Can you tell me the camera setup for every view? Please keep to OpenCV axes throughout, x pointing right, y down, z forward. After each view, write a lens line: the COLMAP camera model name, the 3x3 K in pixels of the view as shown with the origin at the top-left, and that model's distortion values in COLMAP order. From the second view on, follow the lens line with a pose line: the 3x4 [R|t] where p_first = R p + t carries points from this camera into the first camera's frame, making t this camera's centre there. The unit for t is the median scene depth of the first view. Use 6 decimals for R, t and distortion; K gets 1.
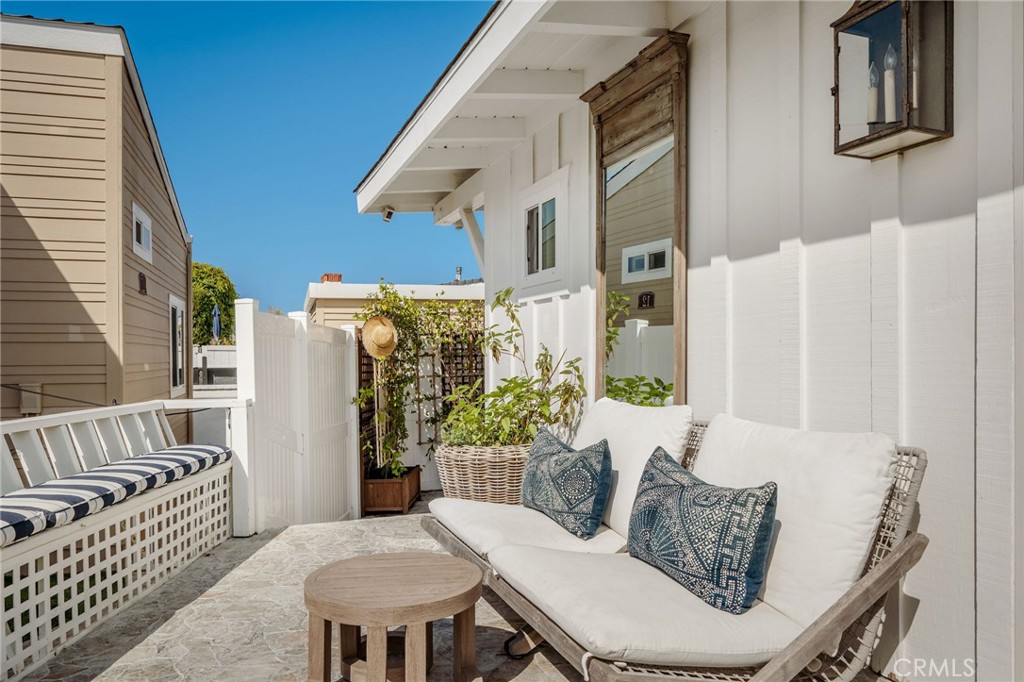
lens RADIAL K [[728.5, 0, 510.8], [0, 728.5, 341.9], [0, 0, 1]] dist [-0.000337, -0.000012]
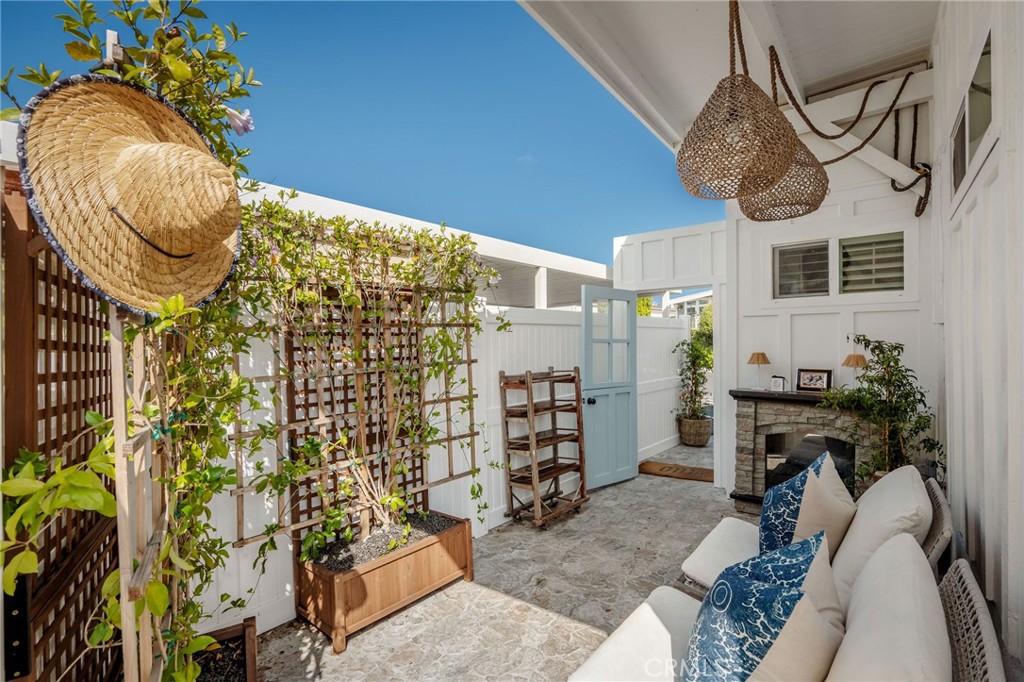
lens RADIAL K [[462.0, 0, 514.1], [0, 462.0, 345.1], [0, 0, 1]] dist [0.001858, 0.000242]
pose [[0.836714, -0.003227, 0.547631, -0.138740], [0.006374, 0.999972, -0.003846, 0.029239], [-0.547604, 0.006708, 0.836711, 0.697136]]
